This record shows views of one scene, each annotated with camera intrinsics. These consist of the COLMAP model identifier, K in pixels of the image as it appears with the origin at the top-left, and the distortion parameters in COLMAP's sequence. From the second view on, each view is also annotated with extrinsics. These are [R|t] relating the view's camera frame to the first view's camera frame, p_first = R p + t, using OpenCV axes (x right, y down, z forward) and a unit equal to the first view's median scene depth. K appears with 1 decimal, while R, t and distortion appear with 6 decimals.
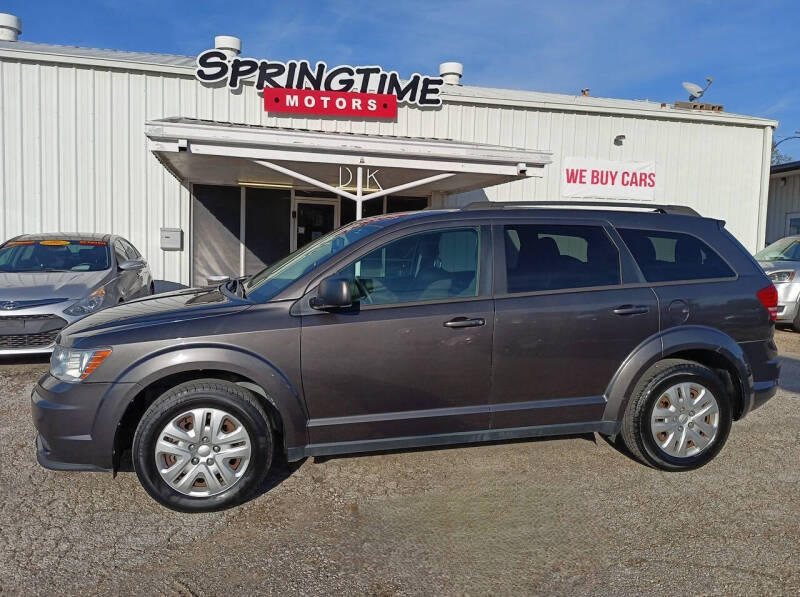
lens RADIAL K [[626.0, 0, 391.0], [0, 626.0, 298.9], [0, 0, 1]] dist [0.106260, -0.140863]
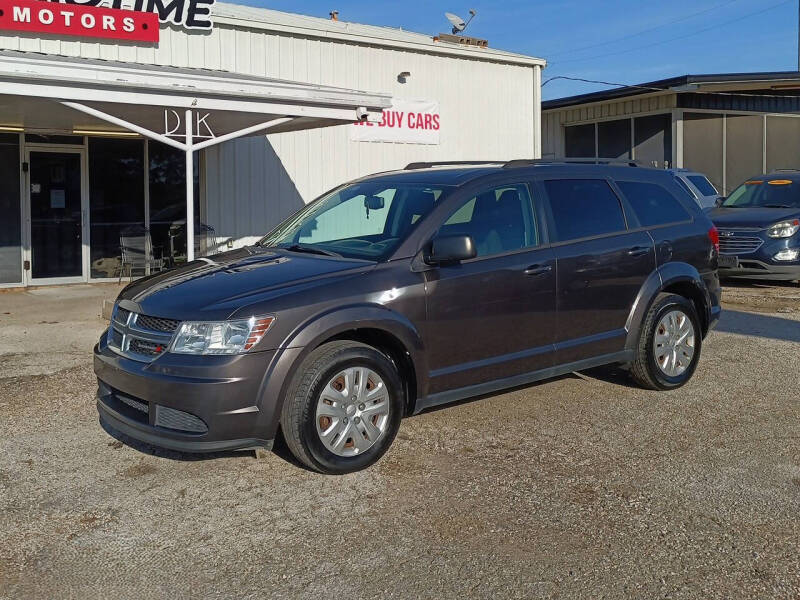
lens RADIAL K [[875.0, 0, 351.1], [0, 875.0, 229.5], [0, 0, 1]] dist [0.103039, -0.155542]
pose [[0.916382, -0.047778, 0.397444, -0.226966], [0.067760, 0.997038, -0.036376, 0.000304], [-0.394529, 0.060265, 0.916905, -0.084295]]
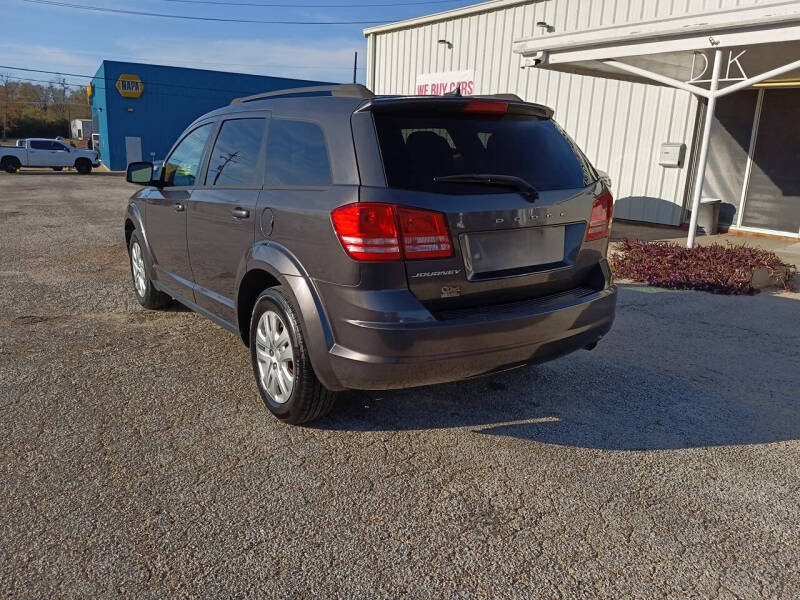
lens RADIAL K [[626.0, 0, 391.0], [0, 626.0, 300.4], [0, 0, 1]] dist [0.106260, -0.140863]
pose [[0.368368, 0.209596, -0.905745, 0.394430], [-0.102874, 0.977462, 0.184353, -0.015036], [0.923971, 0.025268, 0.381628, 0.261440]]
